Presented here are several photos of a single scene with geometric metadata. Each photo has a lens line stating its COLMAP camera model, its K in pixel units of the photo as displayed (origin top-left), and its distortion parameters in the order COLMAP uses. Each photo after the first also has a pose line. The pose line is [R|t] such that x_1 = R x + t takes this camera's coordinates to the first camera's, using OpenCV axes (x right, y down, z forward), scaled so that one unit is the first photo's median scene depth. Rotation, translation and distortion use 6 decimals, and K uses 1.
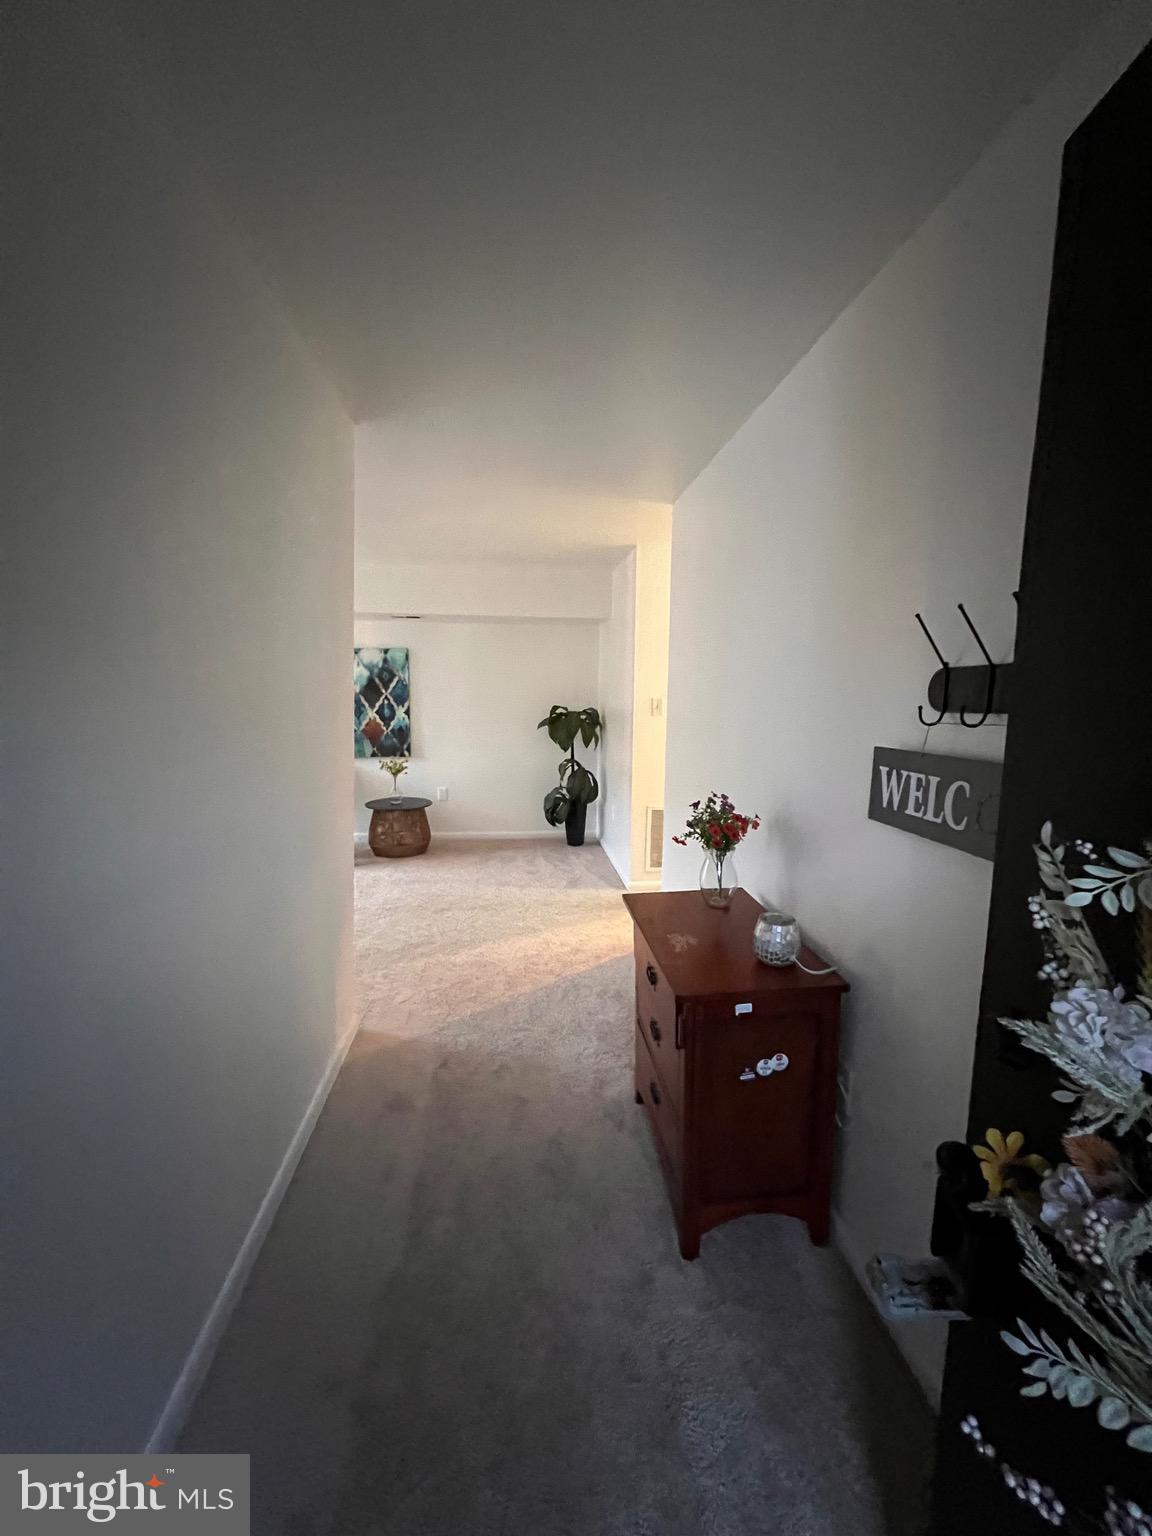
lens RADIAL K [[618.0, 0, 583.7], [0, 618.0, 770.1], [0, 0, 1]] dist [-0.000103, 0.000196]
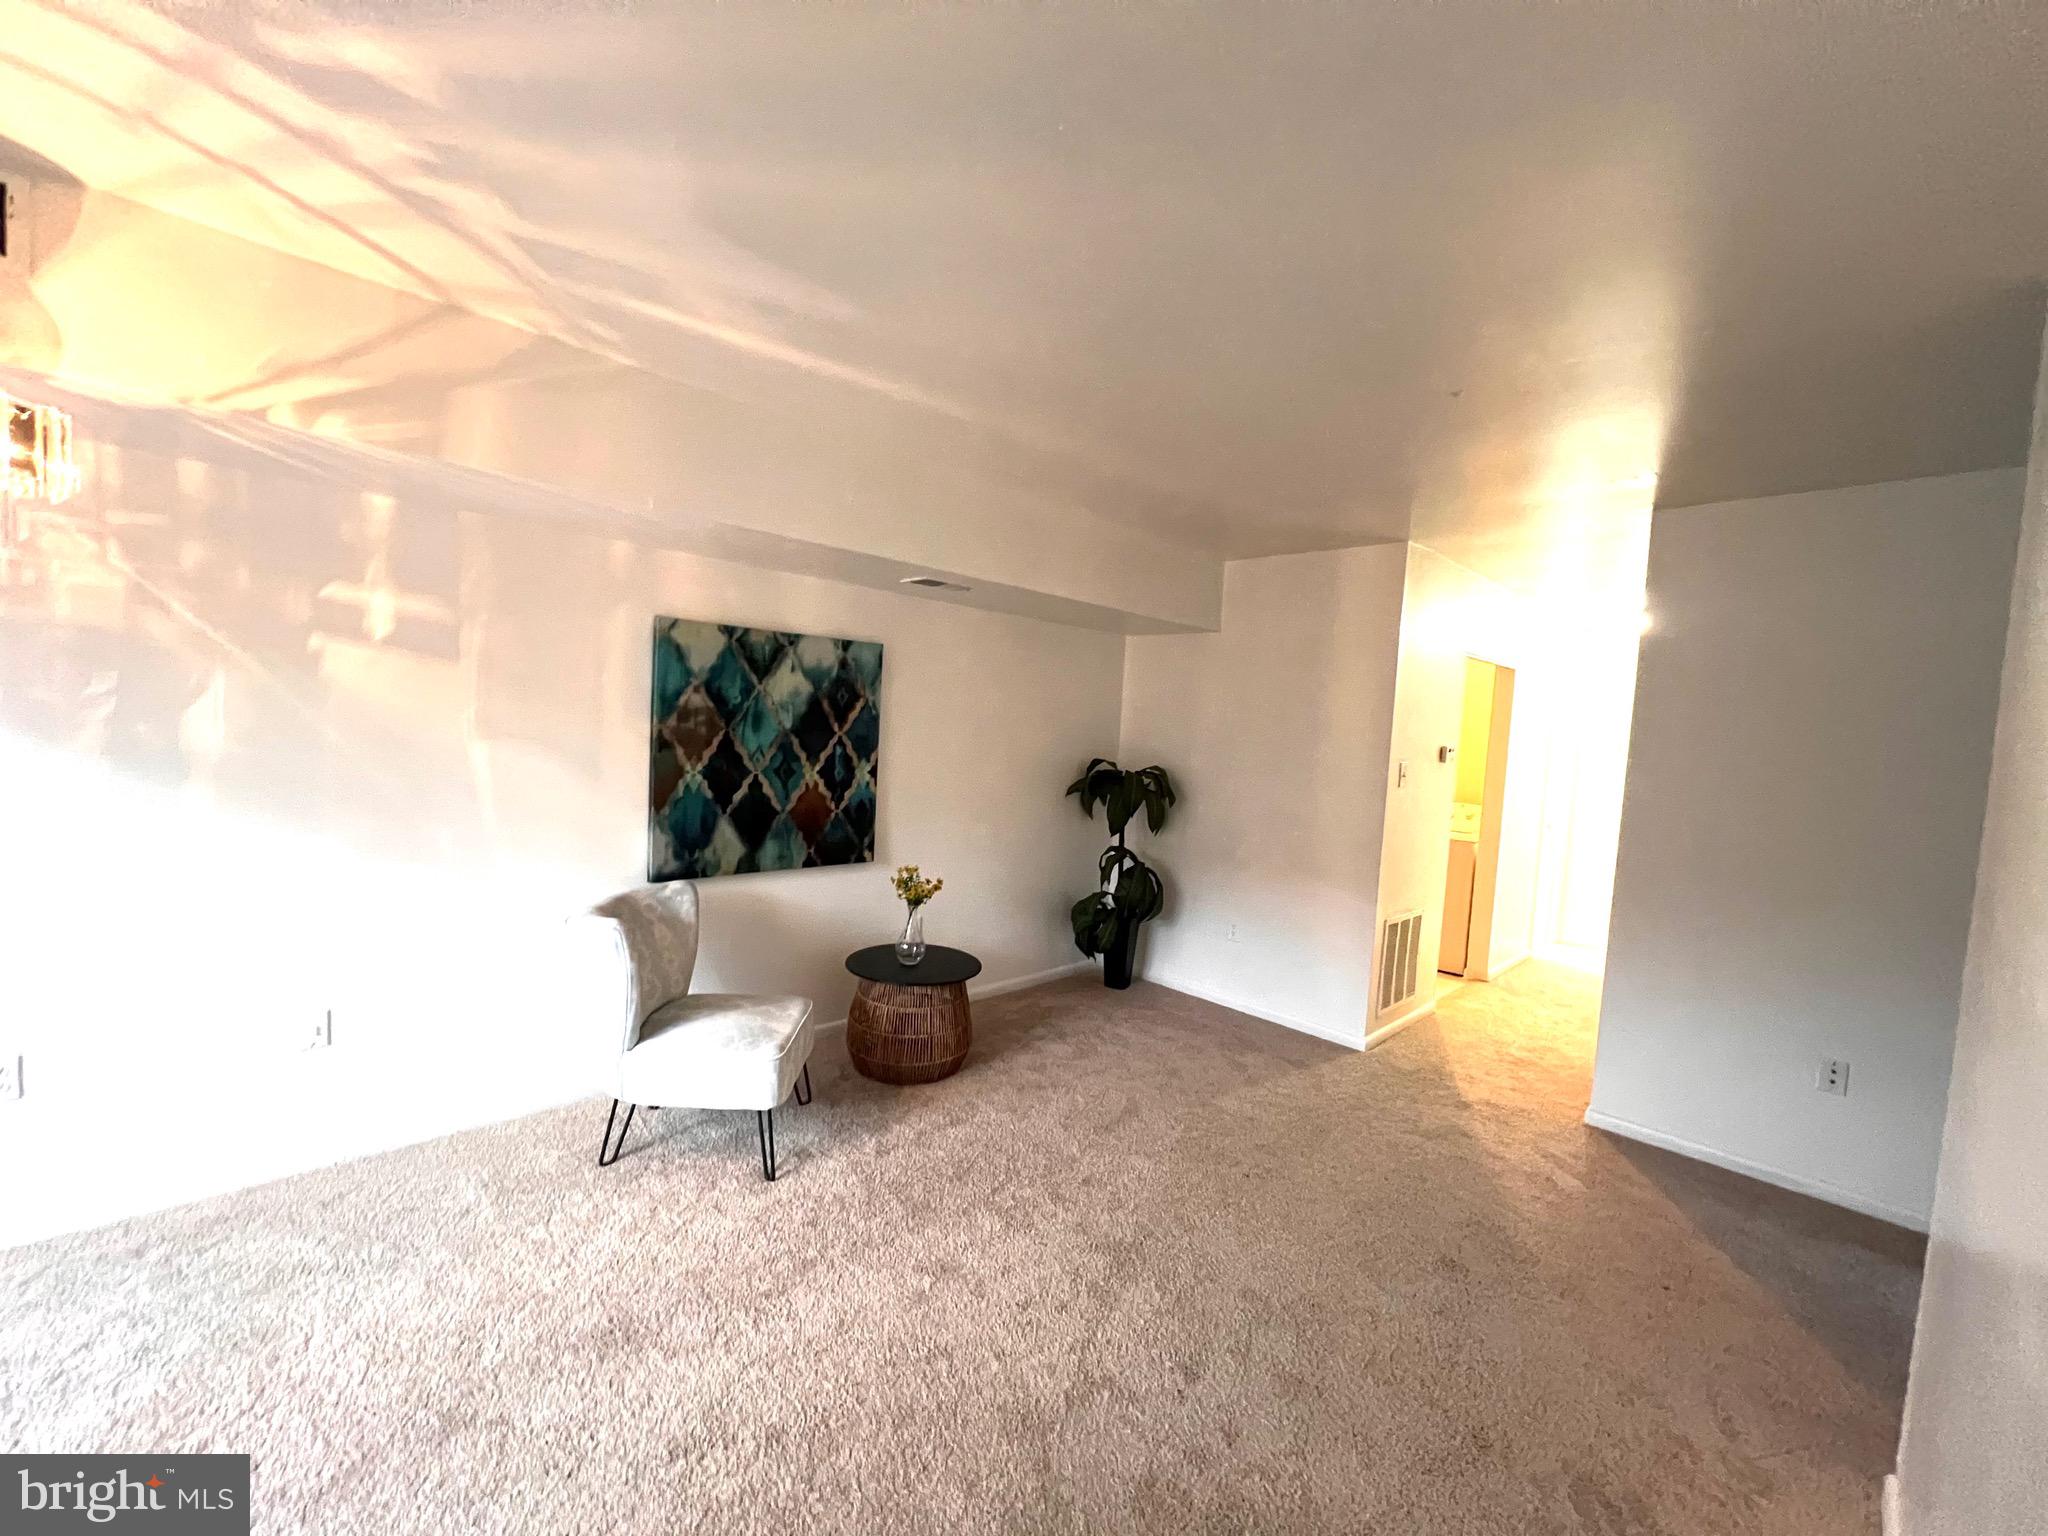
lens RADIAL K [[824.0, 0, 1028.7], [0, 824.0, 769.2], [0, 0, 1]] dist [-0.000103, 0.000196]
pose [[0.763319, -0.000360, 0.646021, -0.619701], [0.014063, 0.999772, -0.016060, -0.083473], [-0.645868, 0.021344, 0.763151, 0.420740]]
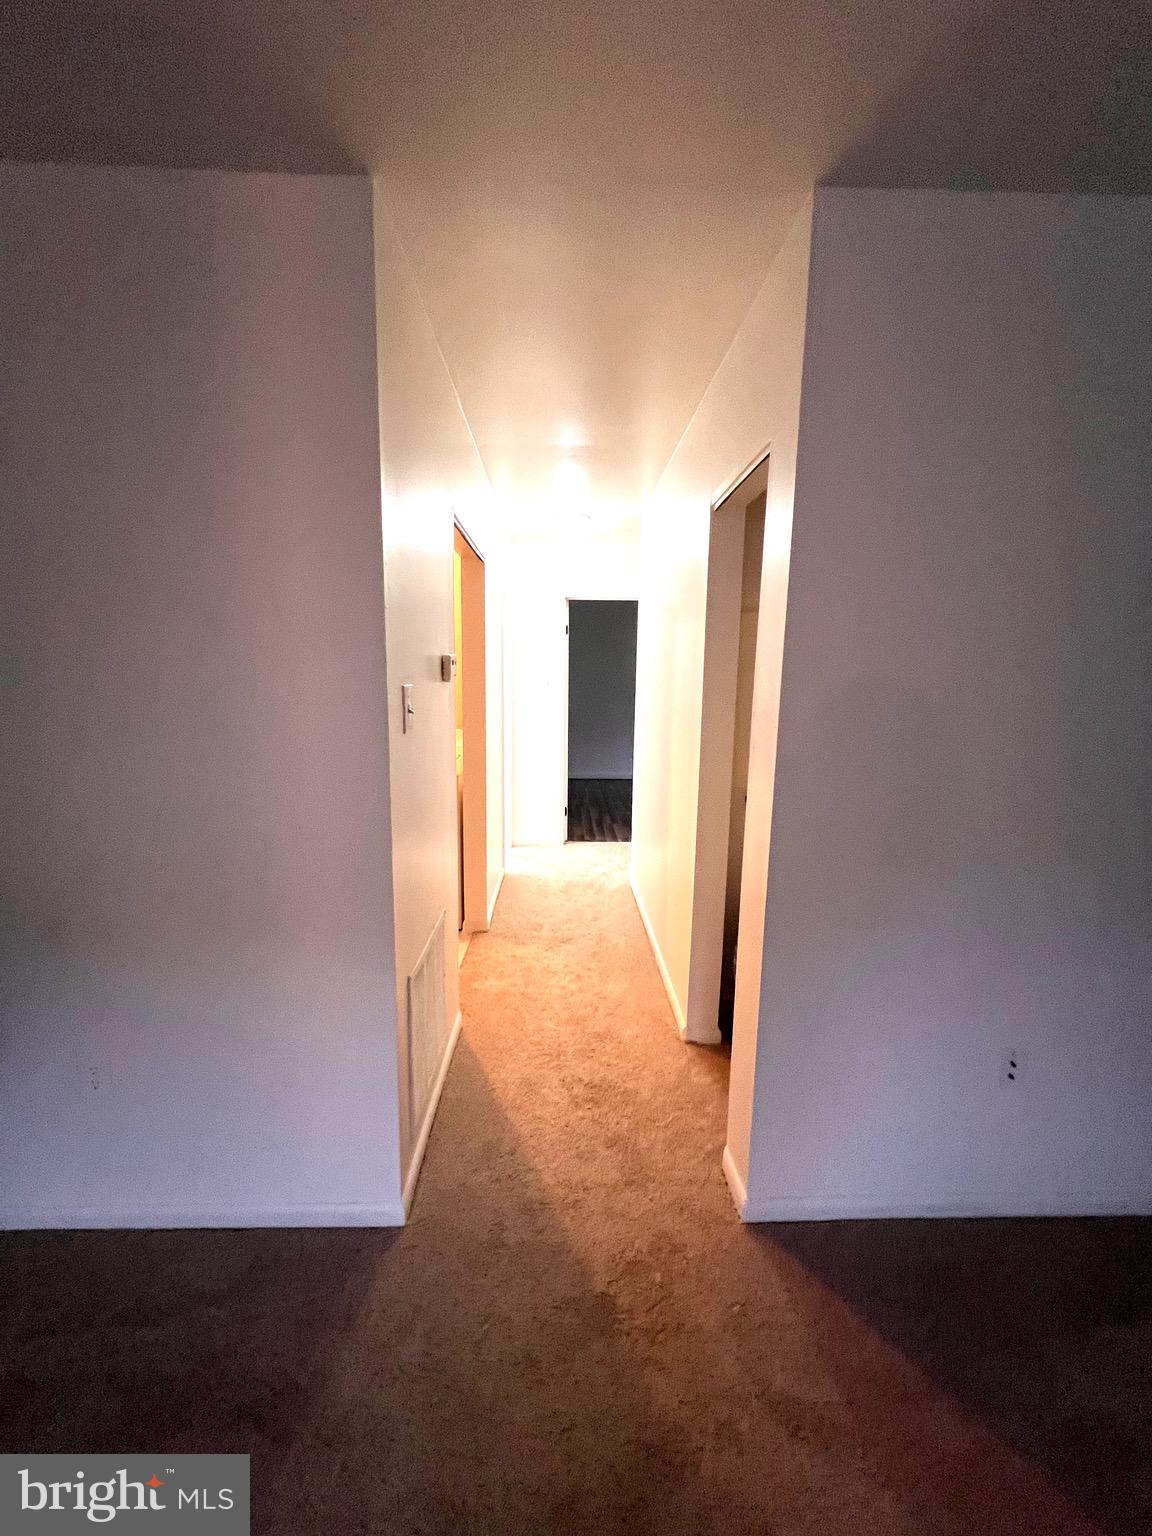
lens RADIAL K [[618.0, 0, 577.4], [0, 618.0, 765.0], [0, 0, 1]] dist [-0.000103, 0.000196]
pose [[0.052239, -0.160130, 0.985713, -0.190931], [0.085773, 0.984132, 0.155328, -0.098083], [-0.994944, 0.076434, 0.065145, 0.661935]]
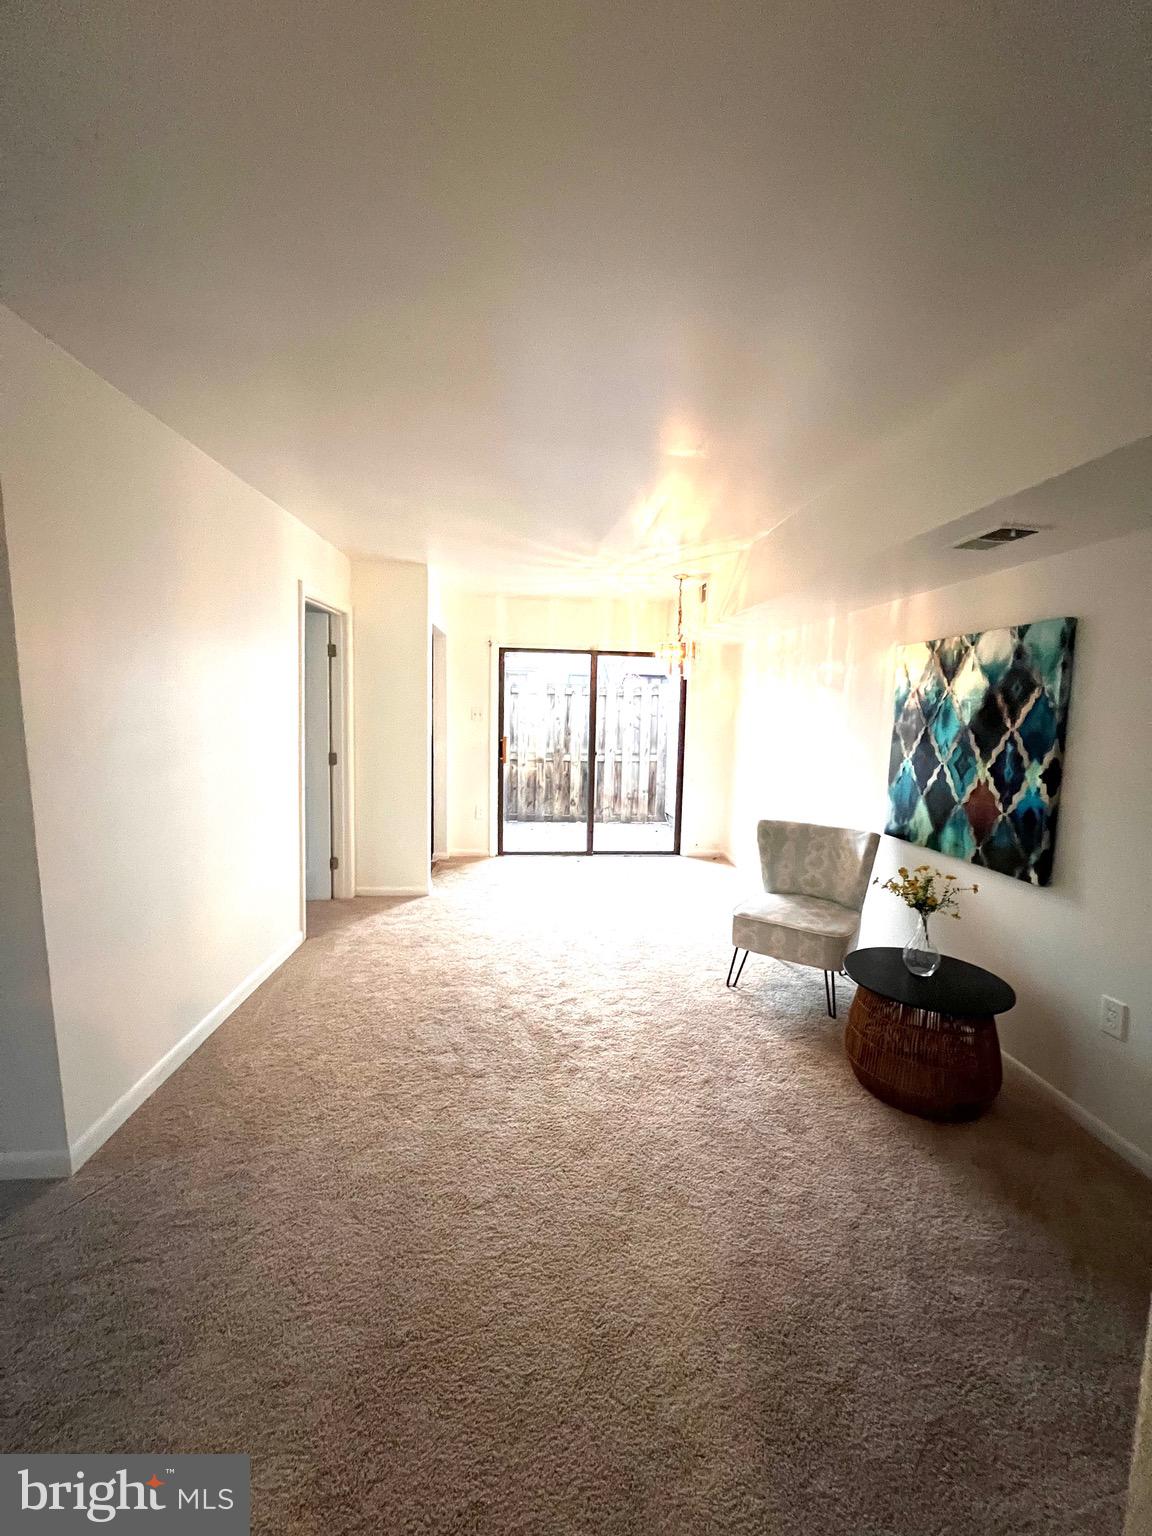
lens RADIAL K [[618.0, 0, 567.9], [0, 618.0, 771.3], [0, 0, 1]] dist [-0.000103, 0.000196]
pose [[0.001318, 0.092955, -0.995669, 0.115748], [-0.125613, 0.987799, 0.092054, -0.095142], [0.992078, 0.124947, 0.012978, 0.687591]]
